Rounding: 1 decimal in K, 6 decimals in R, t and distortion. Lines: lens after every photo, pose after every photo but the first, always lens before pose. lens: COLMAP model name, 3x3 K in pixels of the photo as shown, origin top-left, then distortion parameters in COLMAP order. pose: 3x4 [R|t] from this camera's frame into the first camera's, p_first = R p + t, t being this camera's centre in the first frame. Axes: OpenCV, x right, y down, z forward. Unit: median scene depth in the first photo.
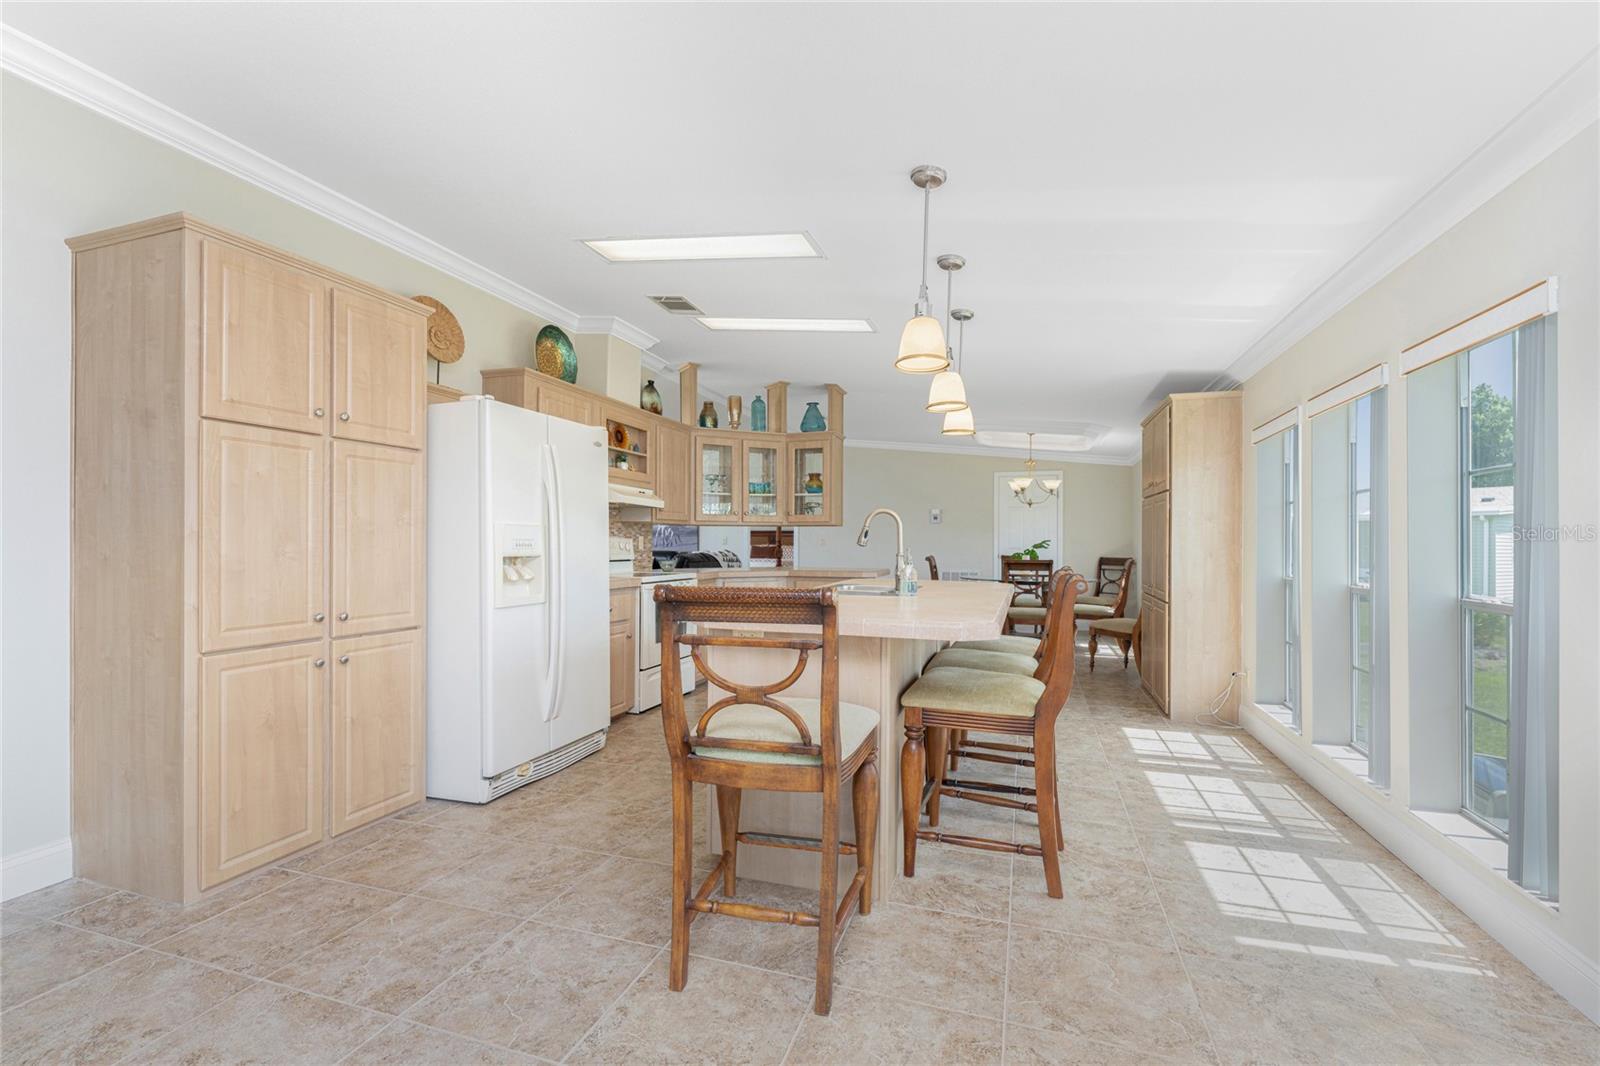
lens RADIAL K [[692.5, 0, 797.3], [0, 692.5, 547.4], [0, 0, 1]] dist [-0.002551, -0.002706]
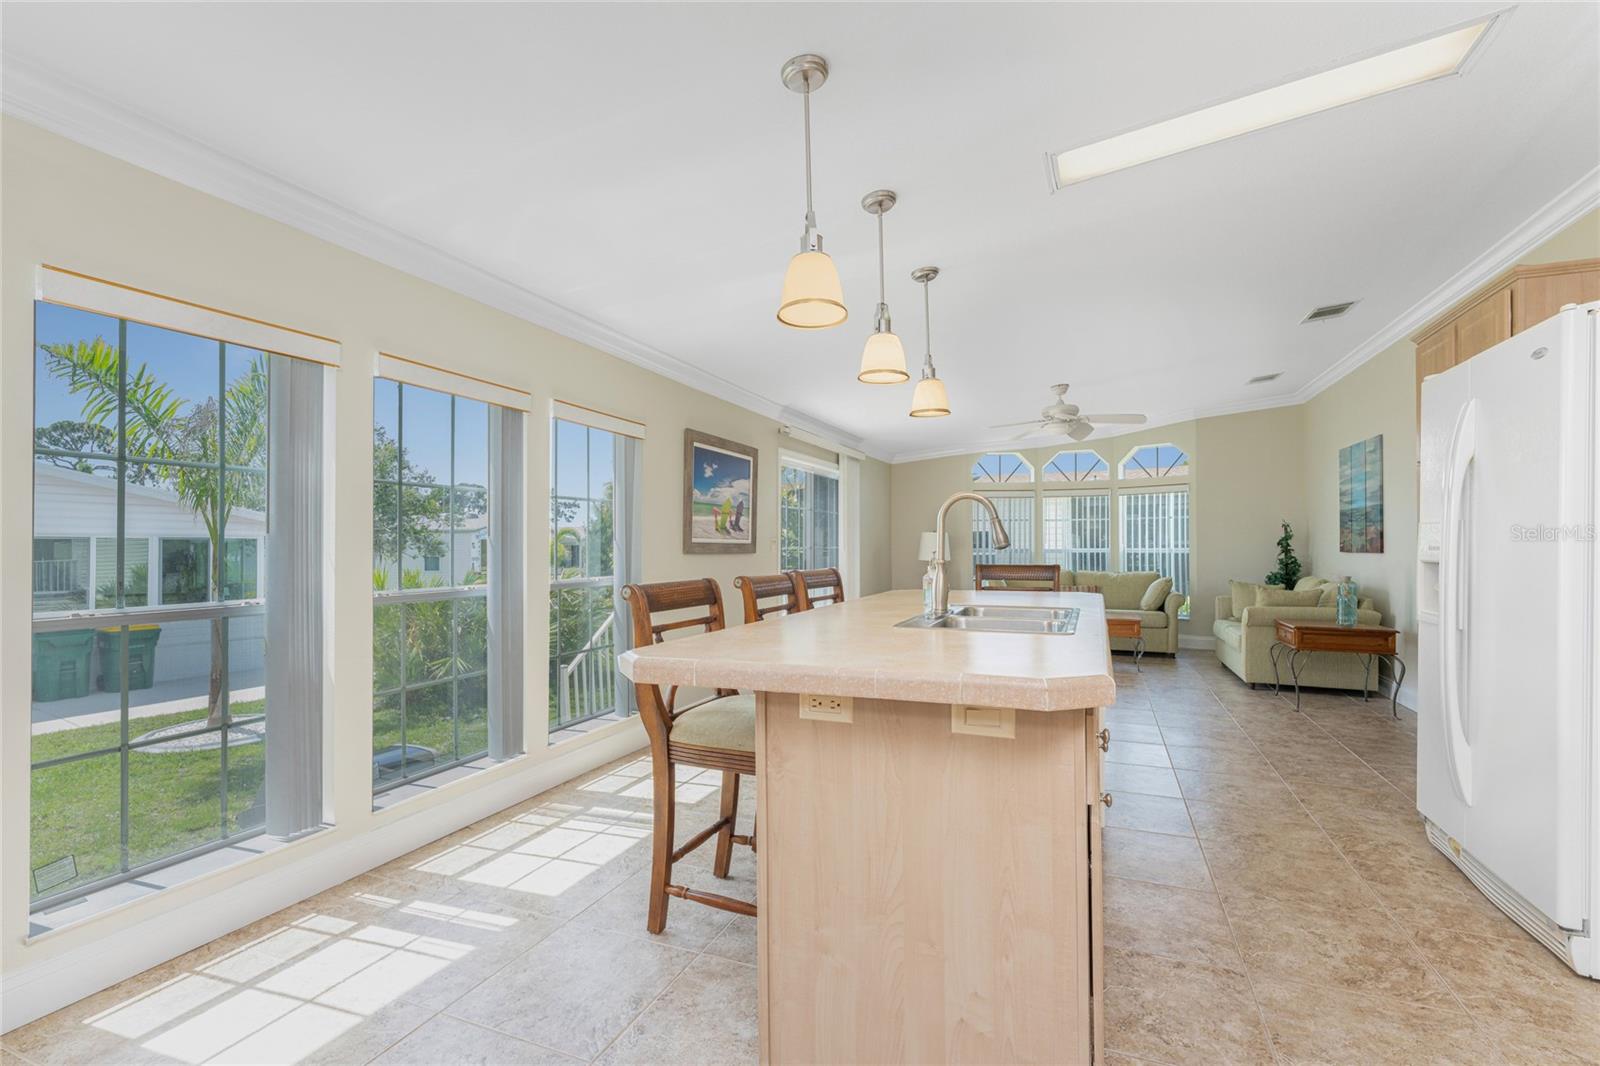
lens RADIAL K [[692.5, 0, 806.8], [0, 692.5, 531.9], [0, 0, 1]] dist [-0.002551, -0.002706]
pose [[-0.997416, -0.000587, 0.071836, 0.177146], [-0.001682, 0.999883, -0.015183, -0.005884], [-0.071818, -0.015265, -0.997301, 1.321176]]
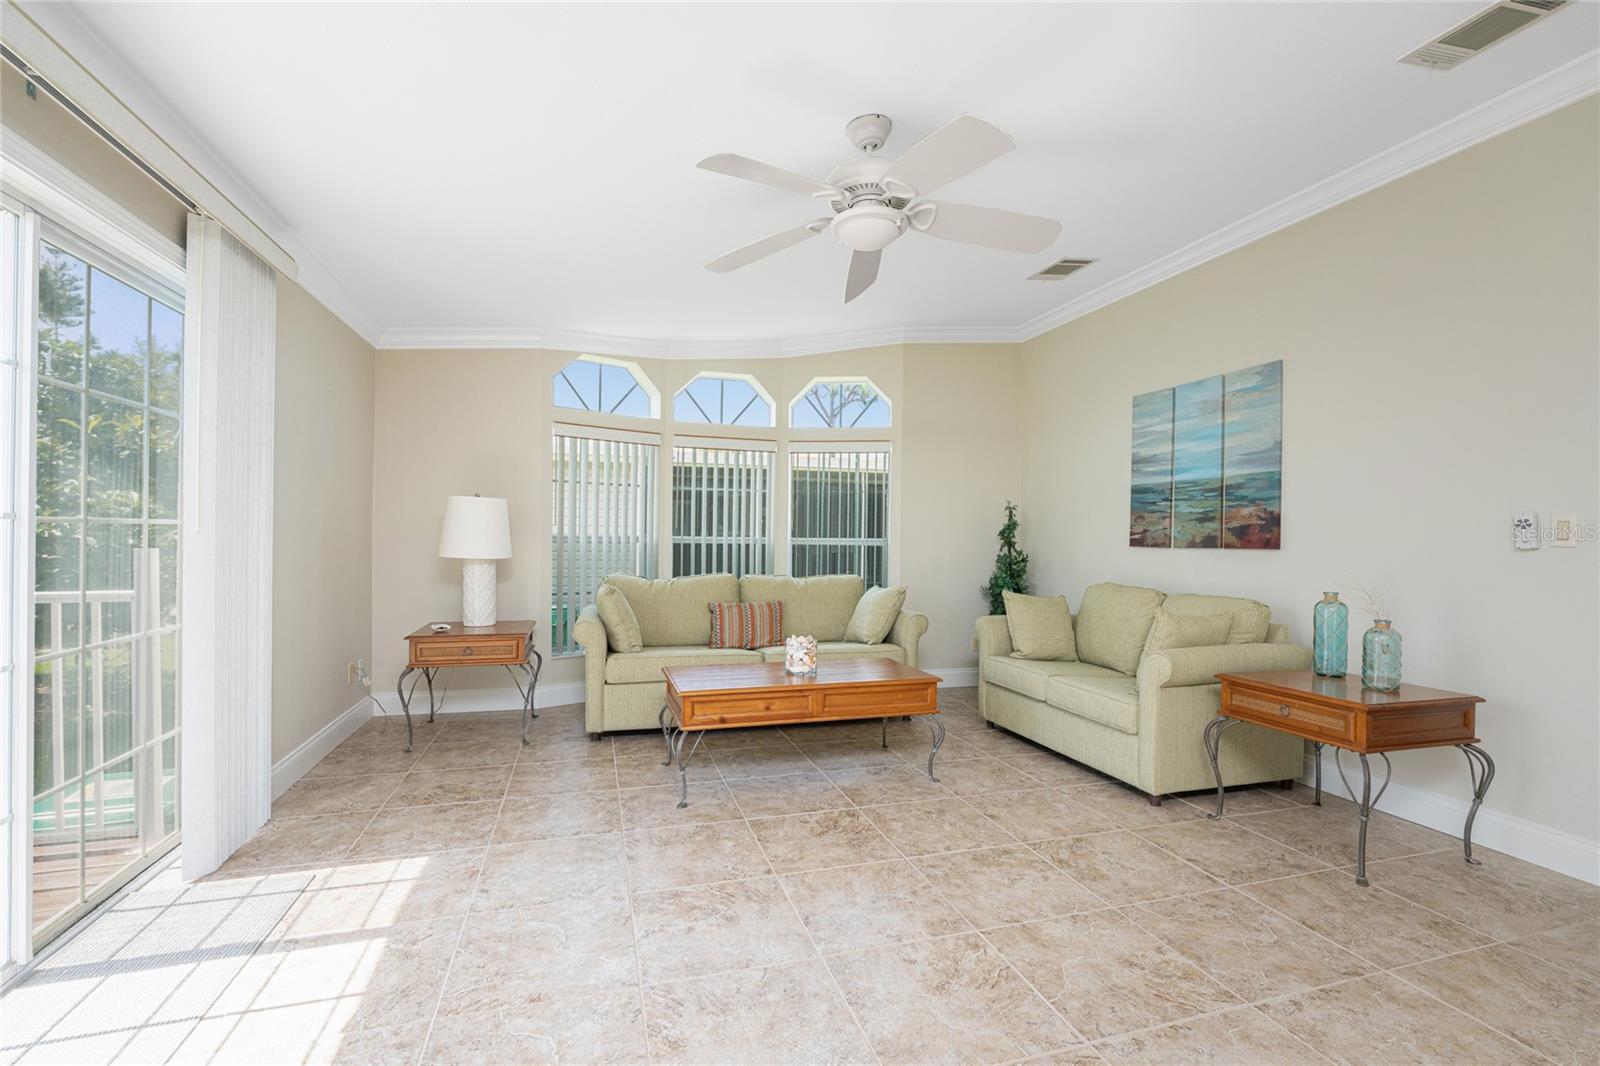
lens RADIAL K [[692.5, 0, 815.3], [0, 692.5, 543.8], [0, 0, 1]] dist [-0.002551, -0.002706]
pose [[-0.807957, -0.012090, -0.589117, 0.122707], [-0.020303, 0.999767, 0.007328, 0.010598], [0.588891, 0.017882, -0.808014, 0.336813]]
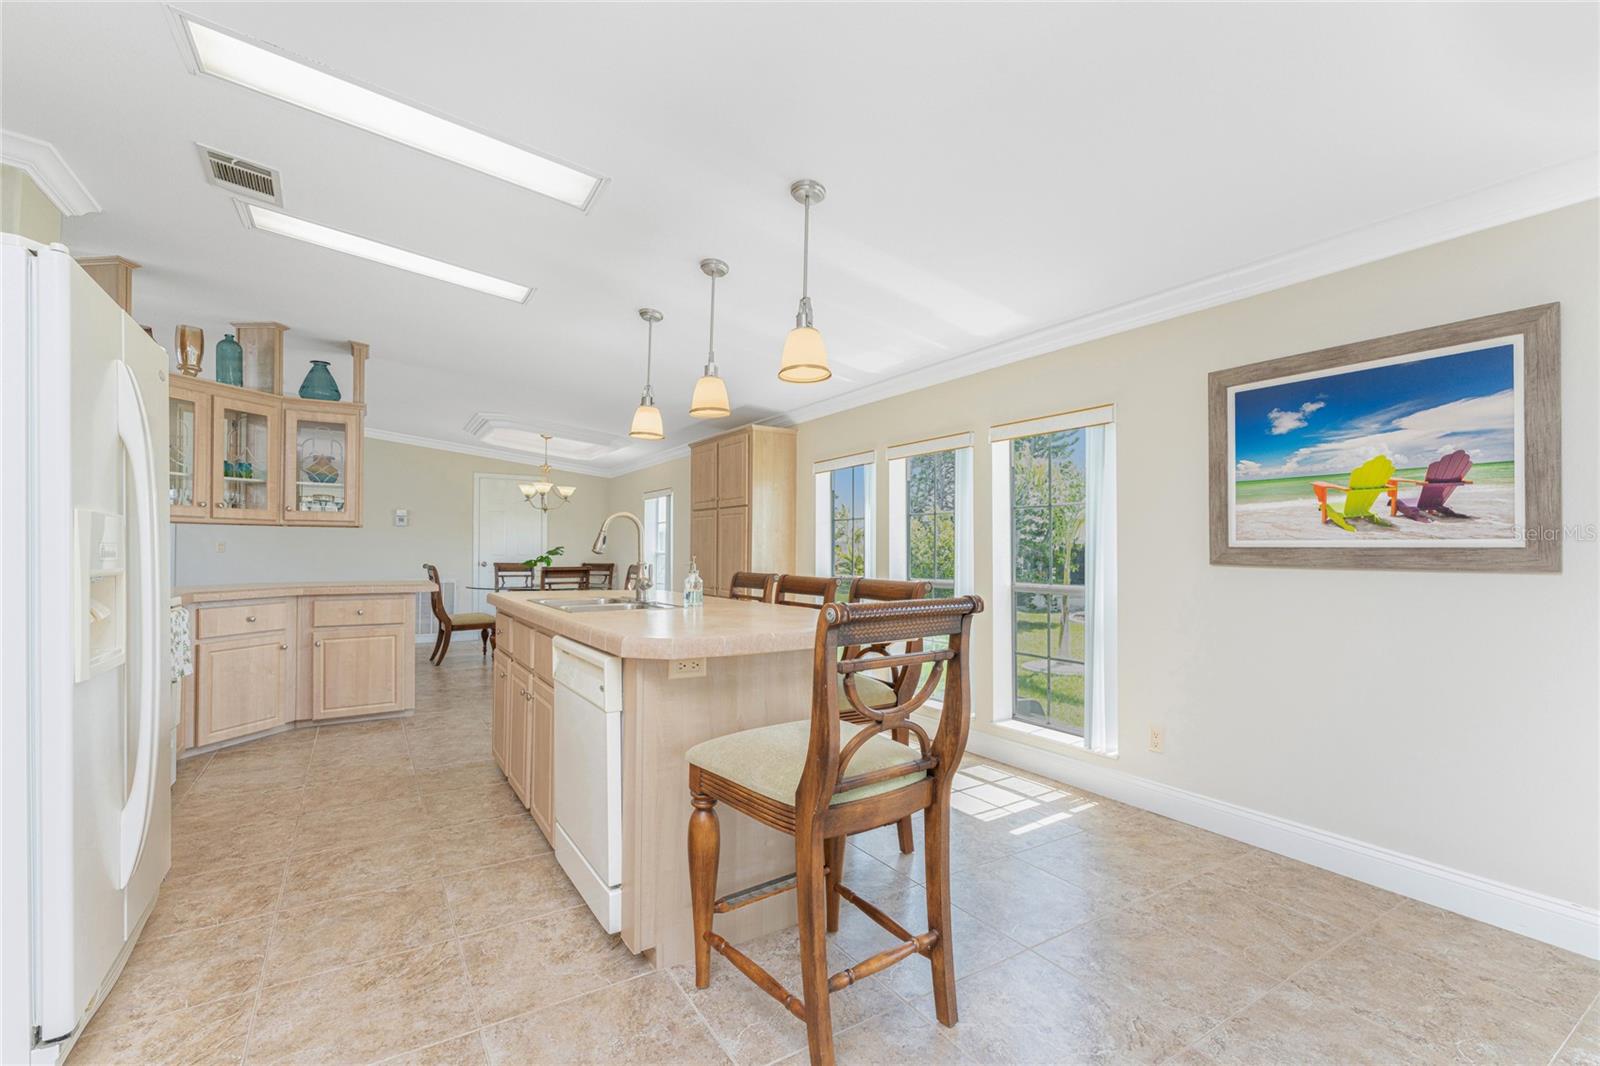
lens RADIAL K [[692.5, 0, 789.3], [0, 692.5, 547.3], [0, 0, 1]] dist [-0.002551, -0.002706]
pose [[0.636324, 0.003420, 0.771414, -0.343406], [0.003464, 0.999967, -0.007291, -0.002217], [-0.771414, 0.007311, 0.636291, 0.209472]]
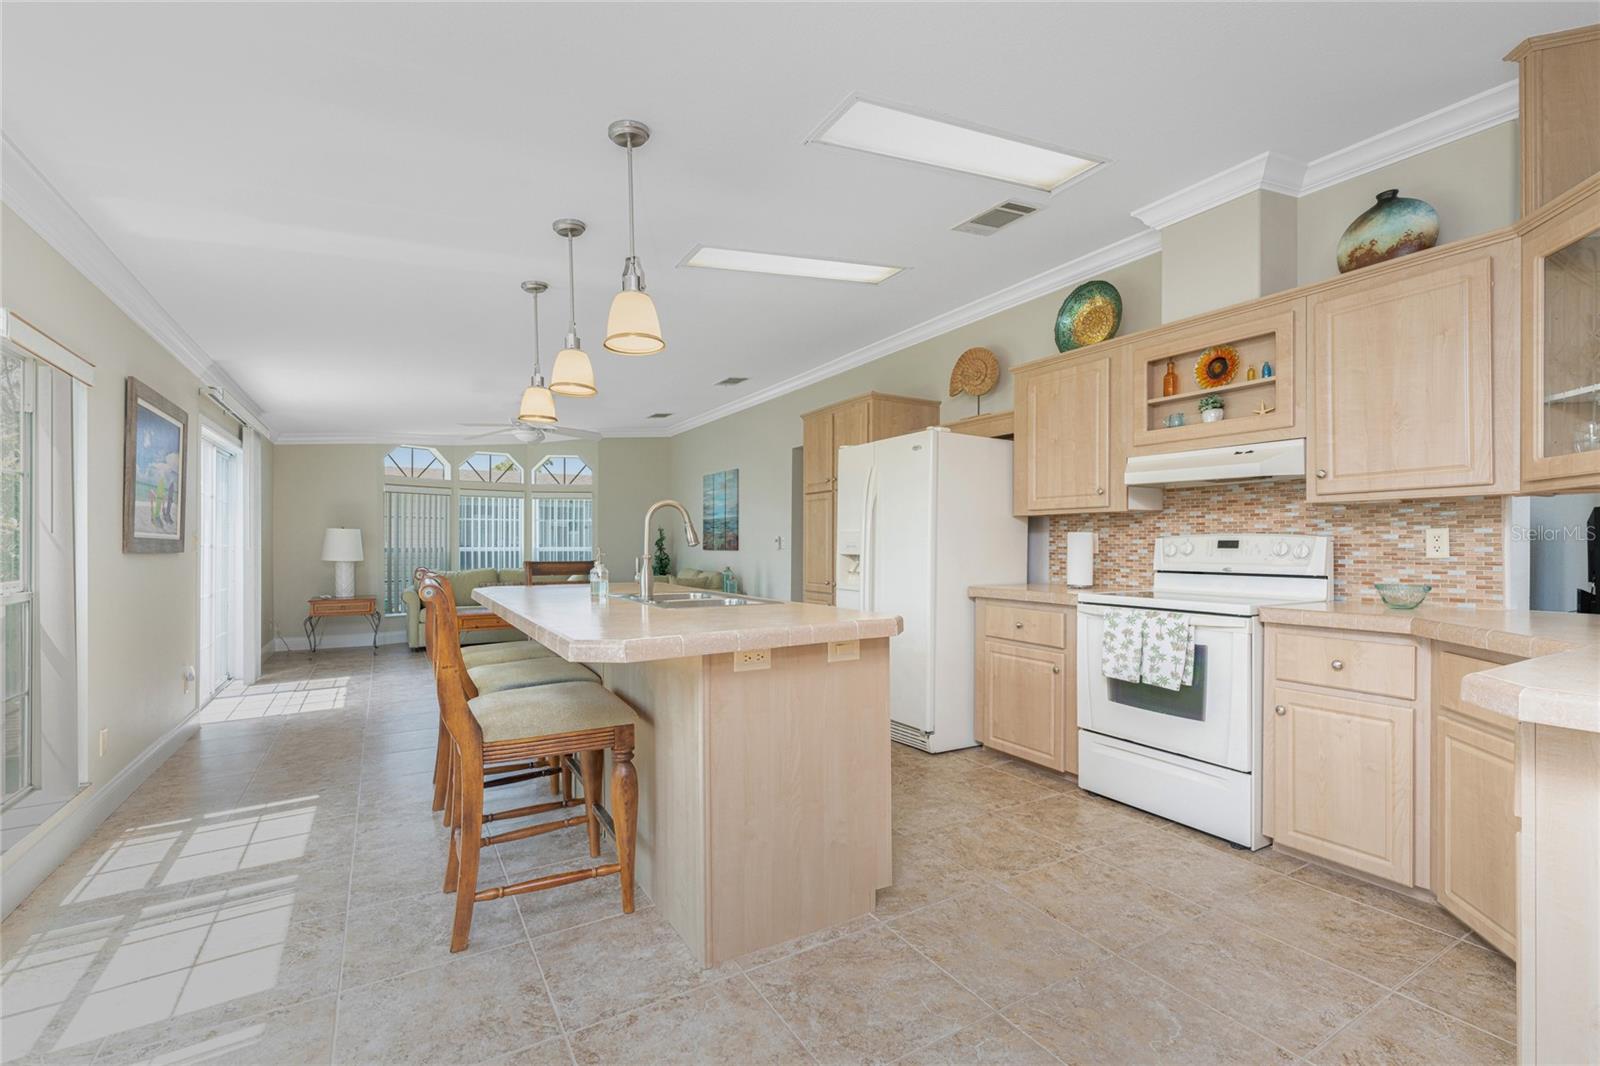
lens RADIAL K [[692.5, 0, 786.3], [0, 692.5, 540.4], [0, 0, 1]] dist [-0.002551, -0.002706]
pose [[-0.662700, -0.010722, -0.748809, 0.510797], [-0.008734, 0.999940, -0.006589, -0.004030], [0.748834, 0.002173, -0.662754, 1.309083]]
